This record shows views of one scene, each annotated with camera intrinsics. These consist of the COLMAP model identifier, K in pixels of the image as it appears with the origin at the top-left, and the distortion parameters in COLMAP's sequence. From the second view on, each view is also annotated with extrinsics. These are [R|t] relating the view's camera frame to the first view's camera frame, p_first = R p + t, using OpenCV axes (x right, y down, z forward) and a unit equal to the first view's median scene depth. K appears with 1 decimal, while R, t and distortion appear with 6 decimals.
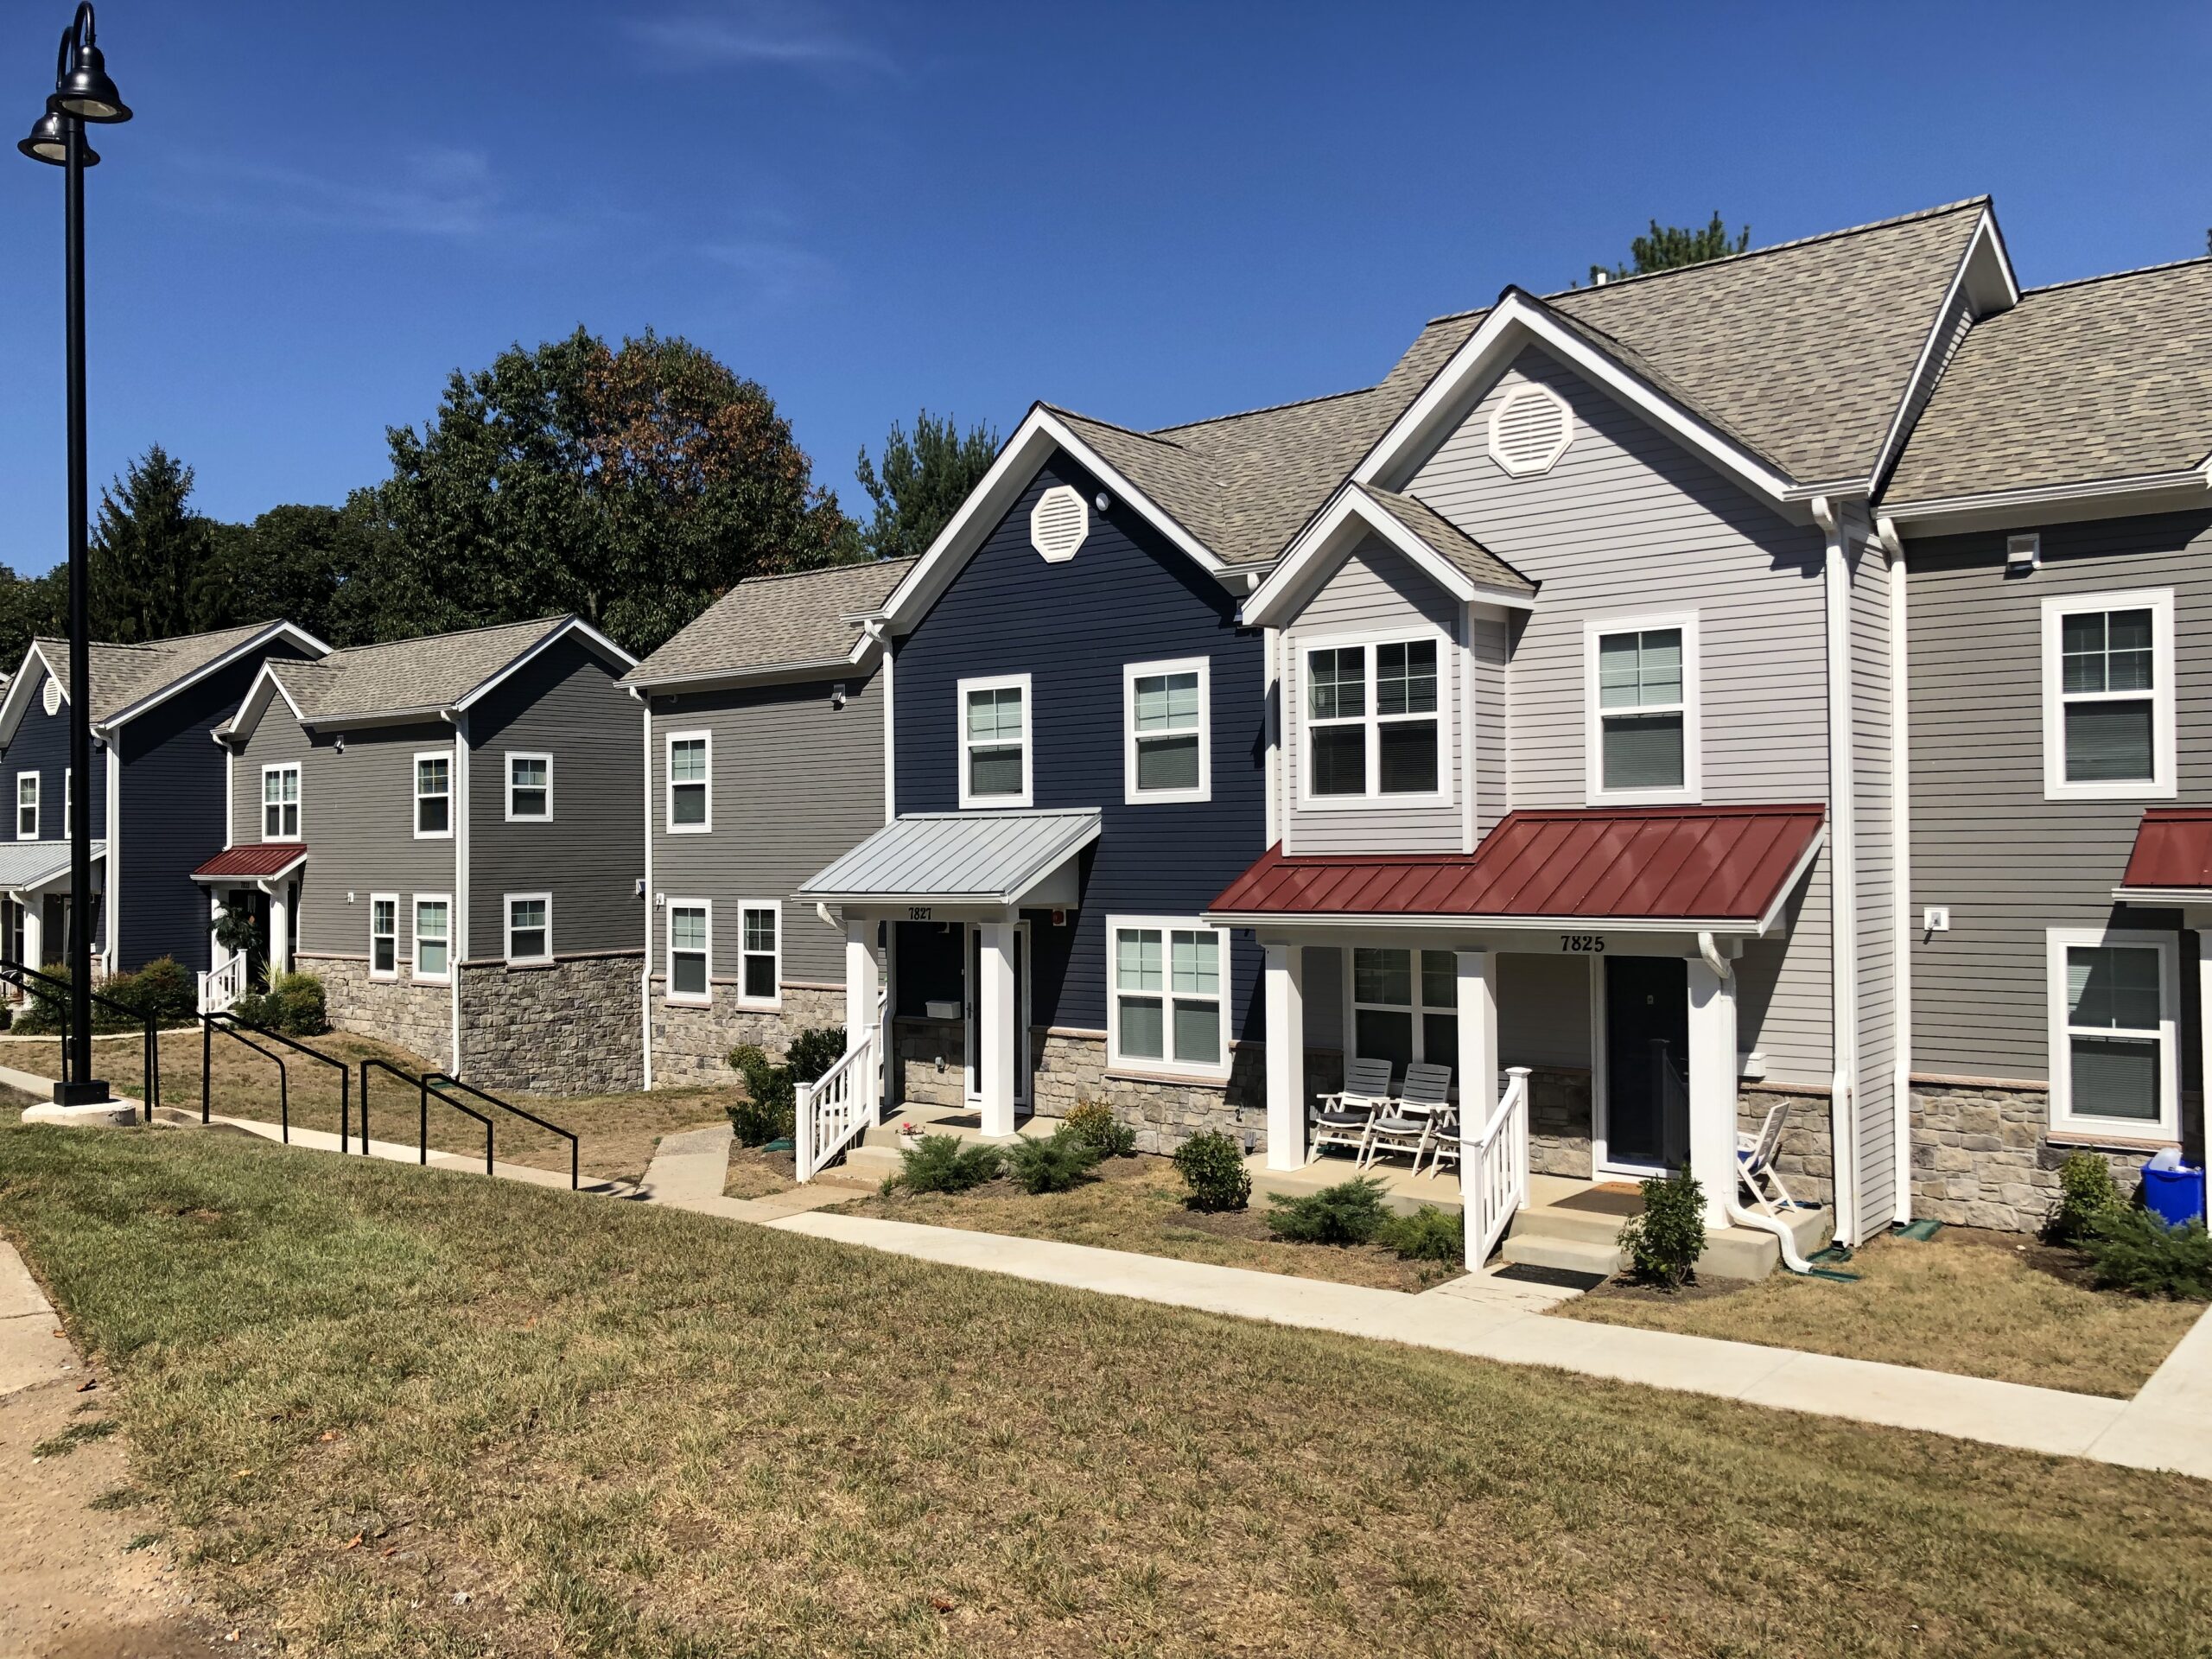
lens RADIAL K [[1796.3, 0, 1105.4], [0, 1796.3, 825.2], [0, 0, 1]] dist [0.034118, 0.002720]
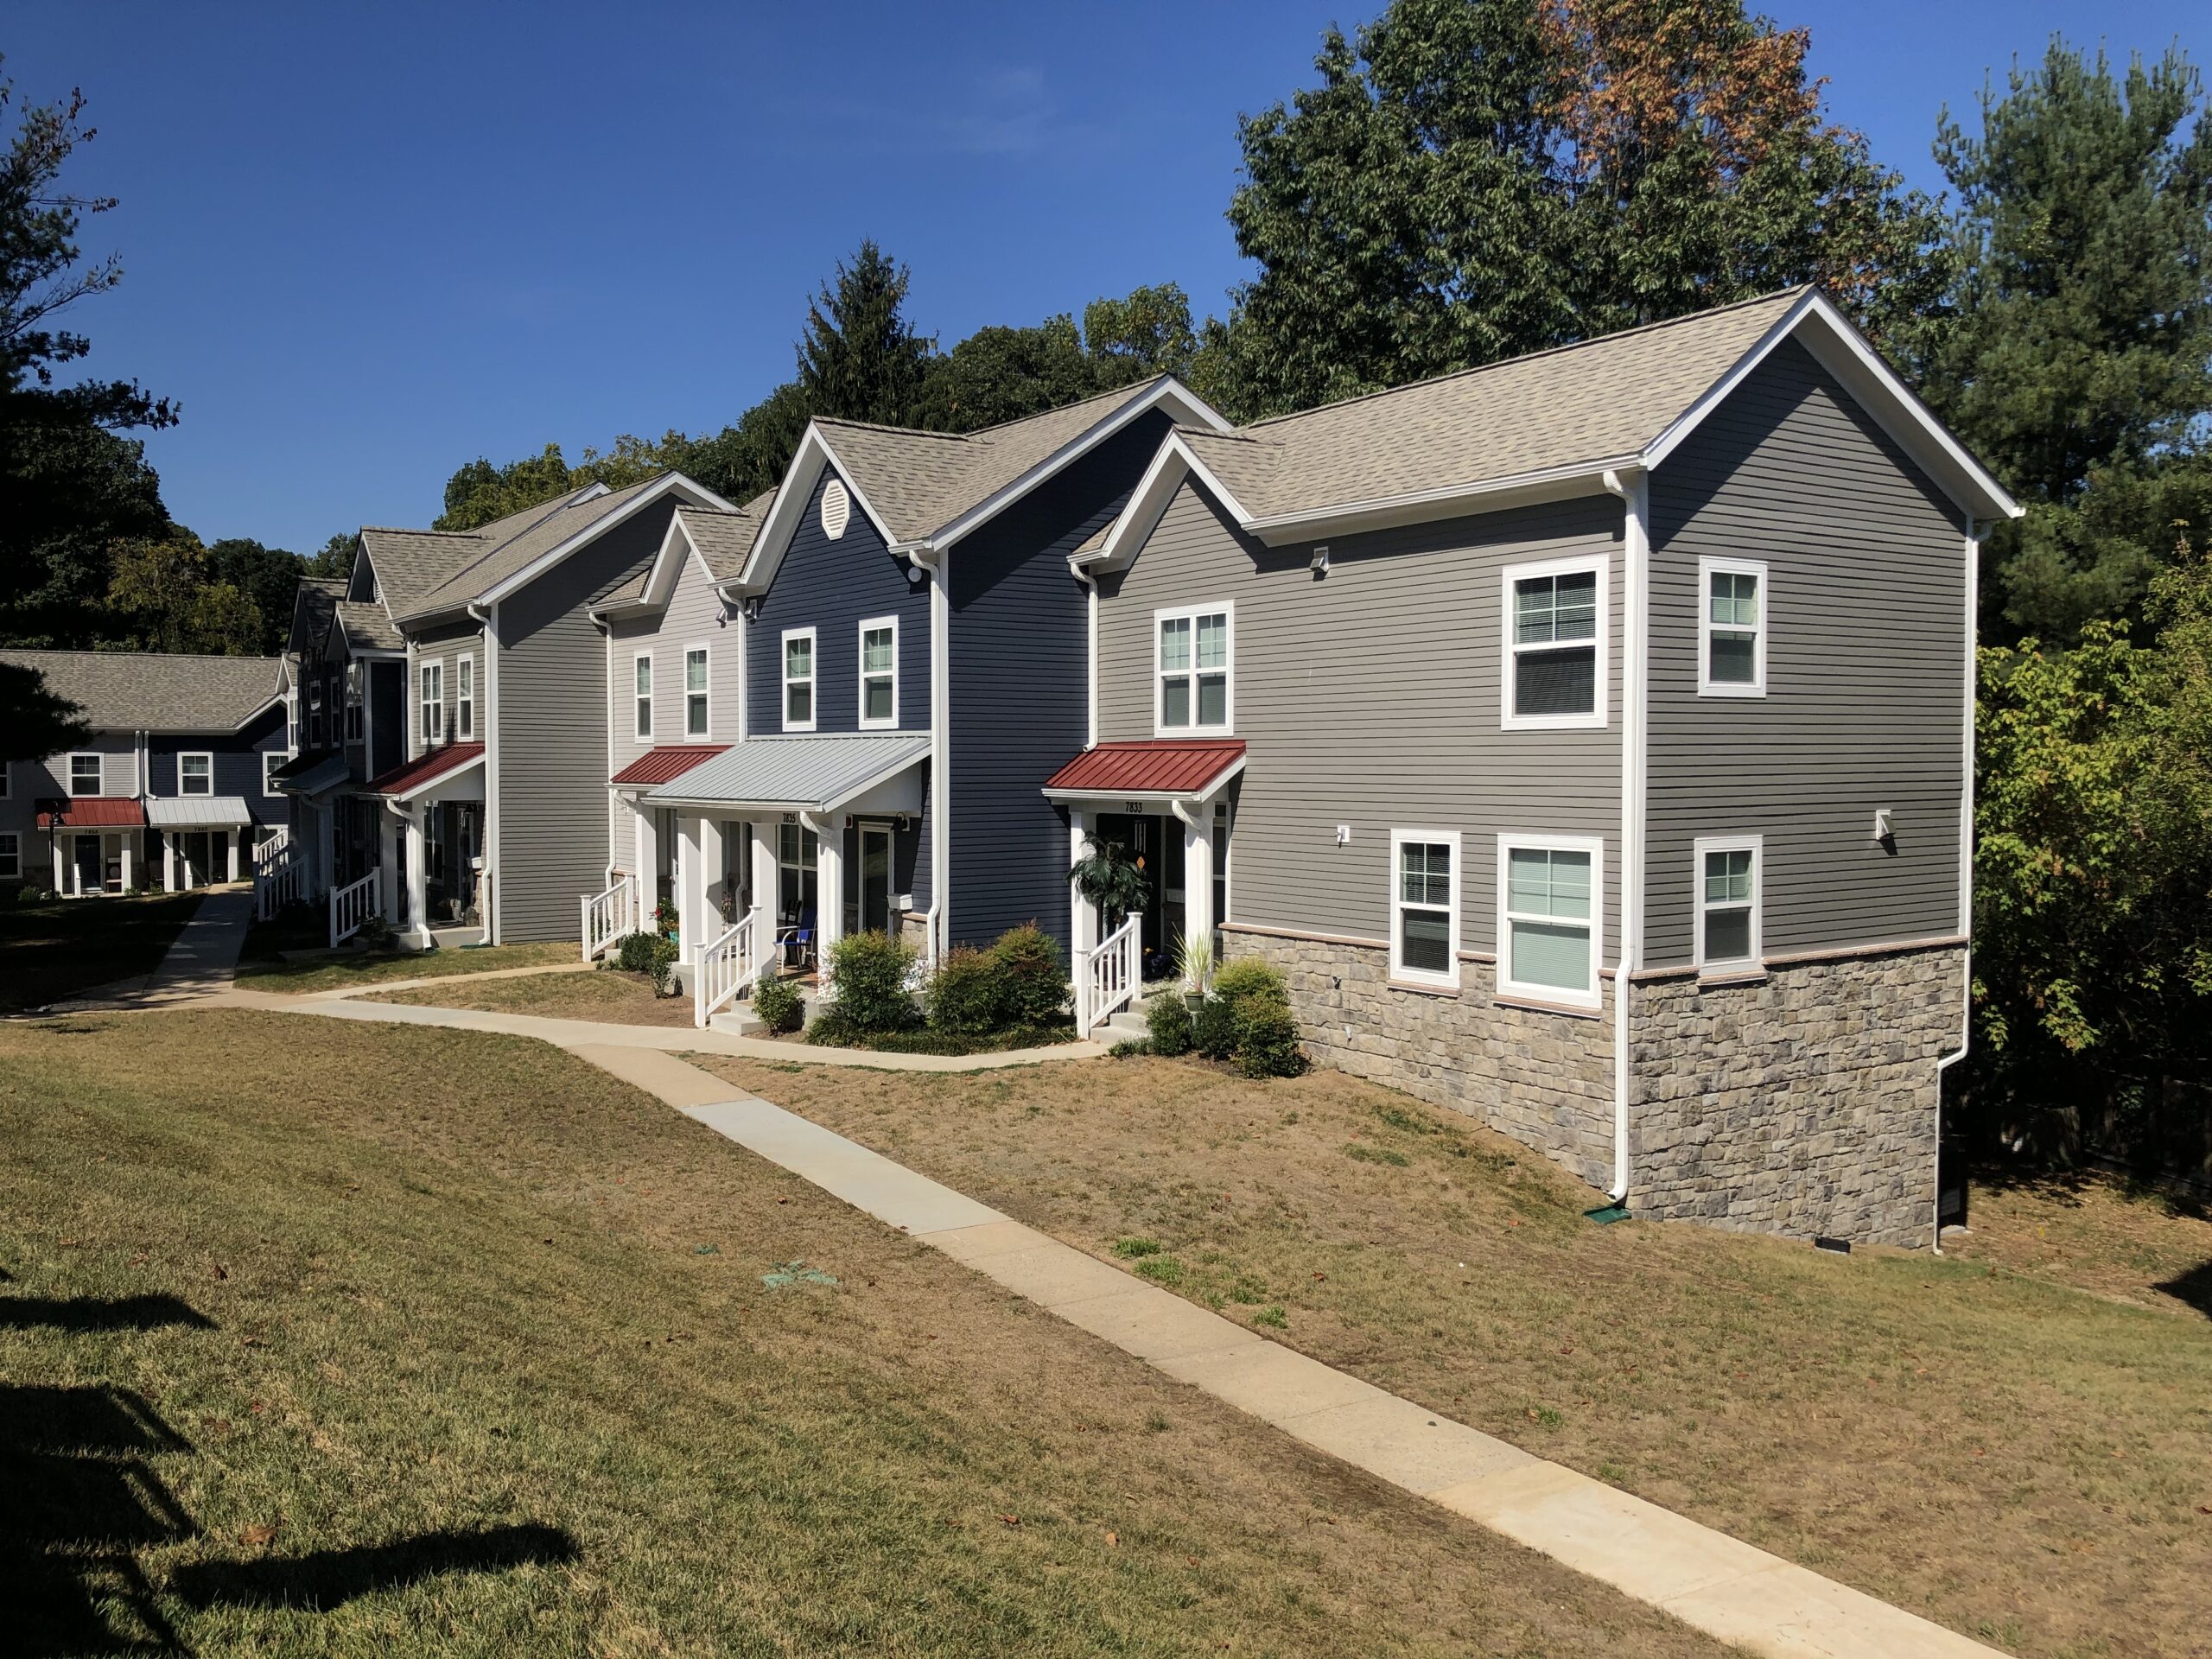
lens RADIAL K [[1796.3, 0, 1106.8], [0, 1796.3, 832.0], [0, 0, 1]] dist [0.034118, 0.002720]
pose [[0.959884, 0.020359, -0.279659, -0.333906], [-0.005315, 0.998502, 0.054448, 0.009205], [0.280348, -0.050778, 0.958554, 0.444349]]
